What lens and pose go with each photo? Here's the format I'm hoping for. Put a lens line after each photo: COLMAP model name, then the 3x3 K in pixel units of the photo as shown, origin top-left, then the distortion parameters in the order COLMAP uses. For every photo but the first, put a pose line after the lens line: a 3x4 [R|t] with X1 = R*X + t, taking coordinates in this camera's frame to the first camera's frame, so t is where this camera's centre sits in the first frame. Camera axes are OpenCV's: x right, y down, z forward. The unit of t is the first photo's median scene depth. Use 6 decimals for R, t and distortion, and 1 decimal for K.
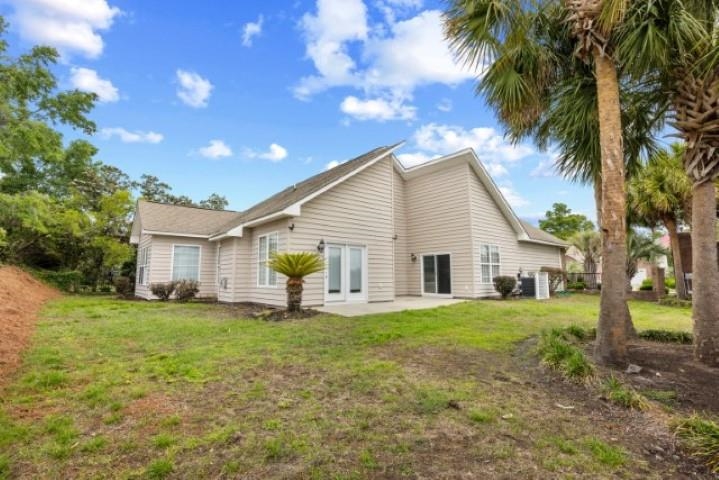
lens RADIAL K [[331.8, 0, 357.4], [0, 331.8, 244.6], [0, 0, 1]] dist [-0.012382, -0.000065]
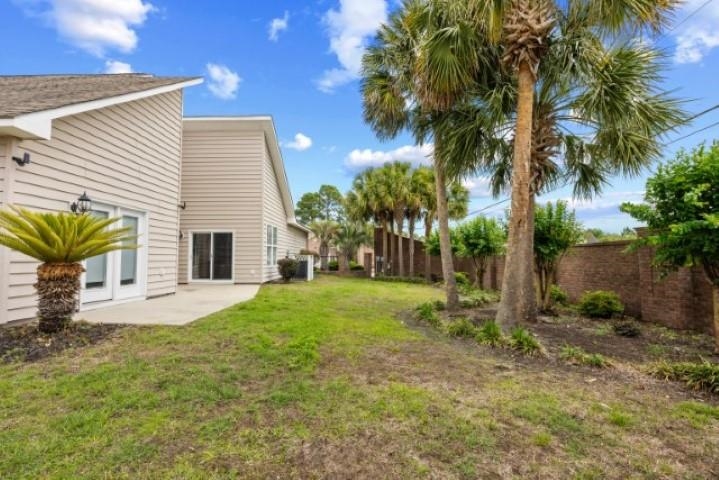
lens RADIAL K [[331.8, 0, 357.4], [0, 331.8, 244.6], [0, 0, 1]] dist [-0.012382, -0.000065]
pose [[0.645376, 0.031787, 0.763203, -0.201398], [-0.074725, 0.996969, 0.021666, 0.020894], [-0.760201, -0.071013, 0.645795, 0.255342]]
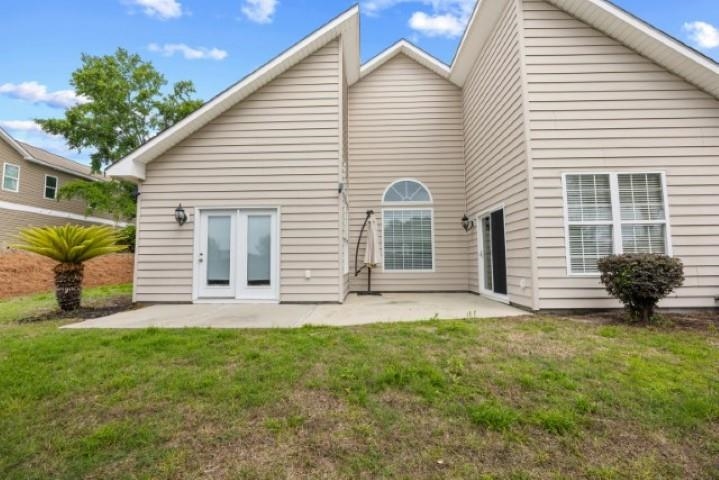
lens RADIAL K [[331.8, 0, 357.4], [0, 331.8, 244.6], [0, 0, 1]] dist [-0.012382, -0.000065]
pose [[0.748946, -0.038854, -0.661491, 0.533331], [0.073097, 0.997031, 0.024197, 0.065186], [0.658587, -0.066475, 0.749562, 0.645440]]
